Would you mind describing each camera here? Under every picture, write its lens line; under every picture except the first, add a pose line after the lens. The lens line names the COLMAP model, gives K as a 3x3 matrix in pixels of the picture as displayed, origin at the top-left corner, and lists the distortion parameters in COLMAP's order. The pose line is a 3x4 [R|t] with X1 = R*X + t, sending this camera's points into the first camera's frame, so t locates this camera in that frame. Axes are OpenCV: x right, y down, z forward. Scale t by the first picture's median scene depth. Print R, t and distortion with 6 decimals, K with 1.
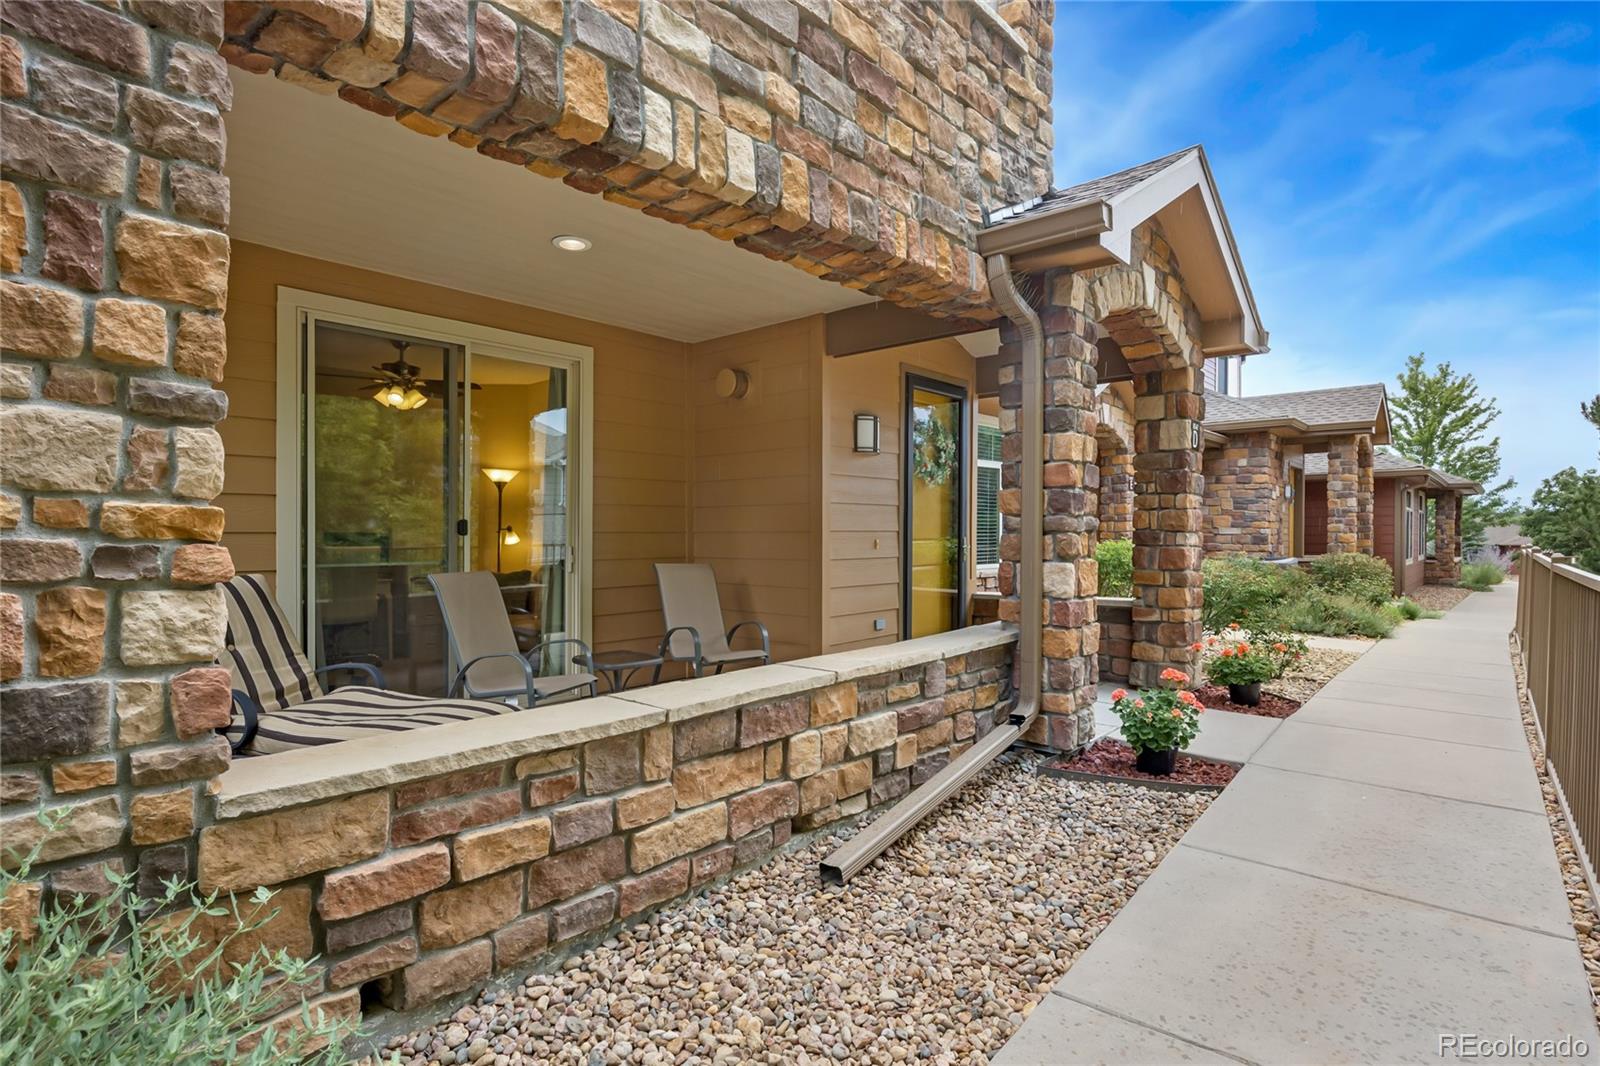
lens RADIAL K [[808.4, 0, 799.2], [0, 808.4, 533.3], [0, 0, 1]] dist [0.001721, 0.000076]
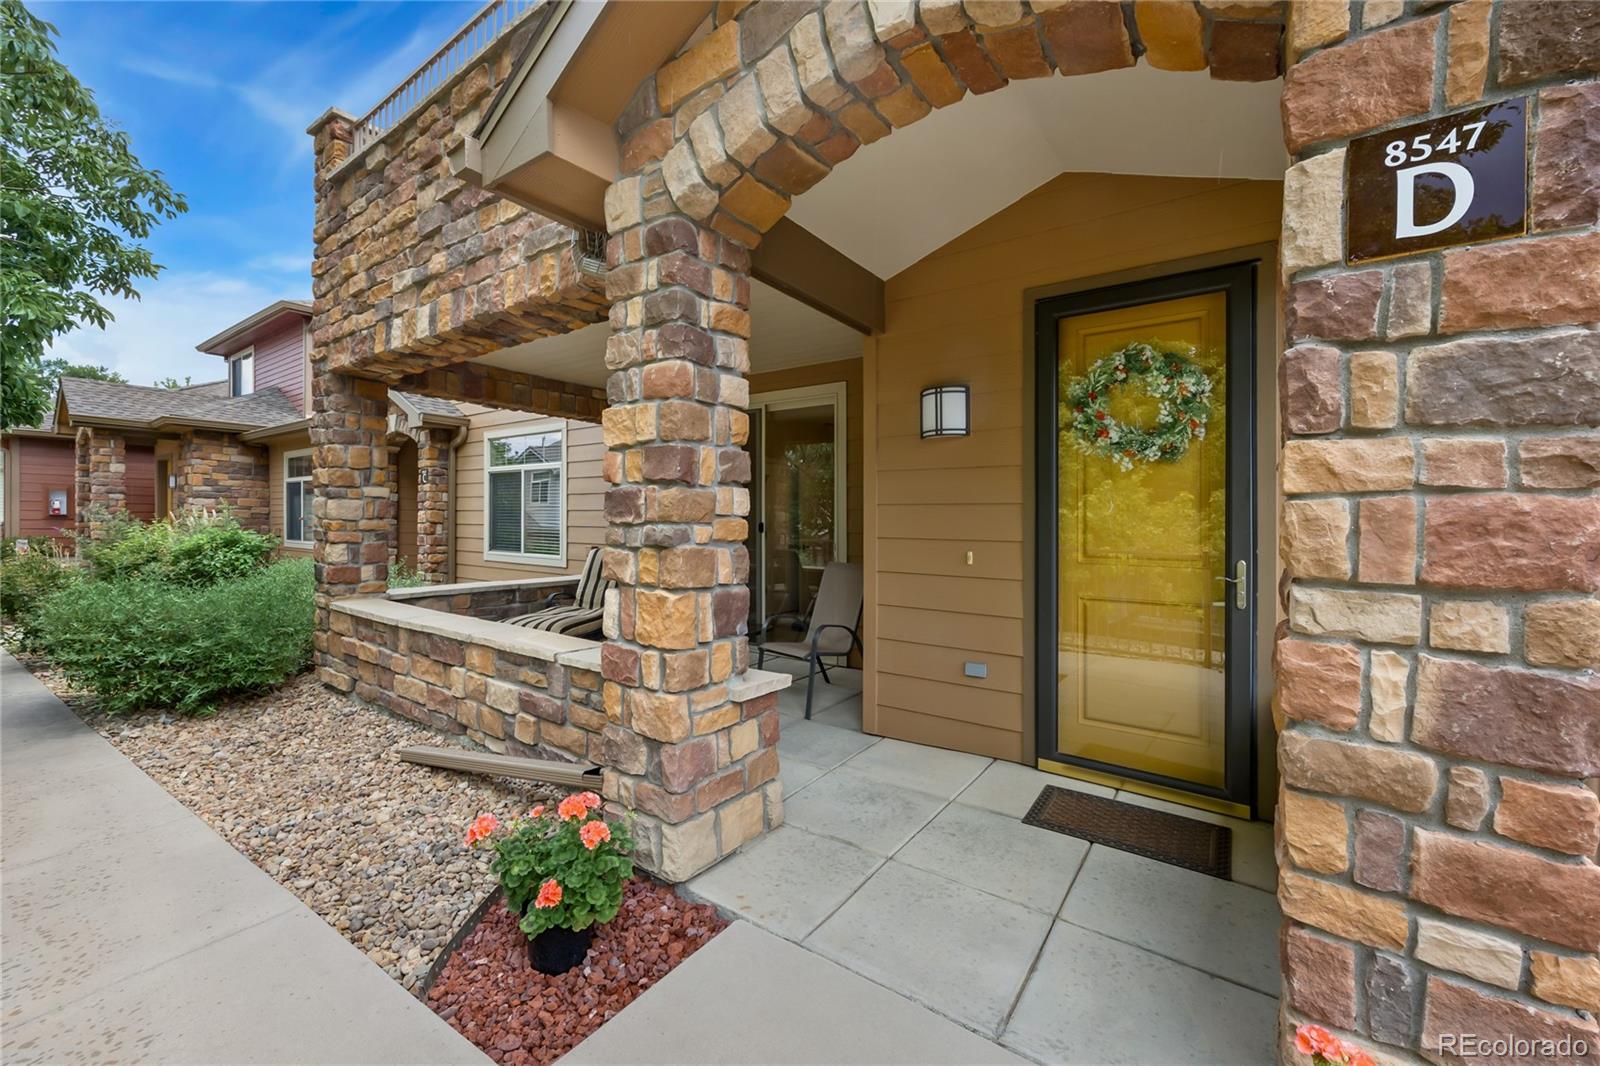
lens RADIAL K [[631.8, 0, 800.4], [0, 631.8, 521.3], [0, 0, 1]] dist [-0.002212, -0.000014]
pose [[0.088029, 0.005723, -0.996101, 1.014256], [-0.017124, 0.999844, 0.004231, -0.032528], [0.995971, 0.016685, 0.088114, 1.253040]]
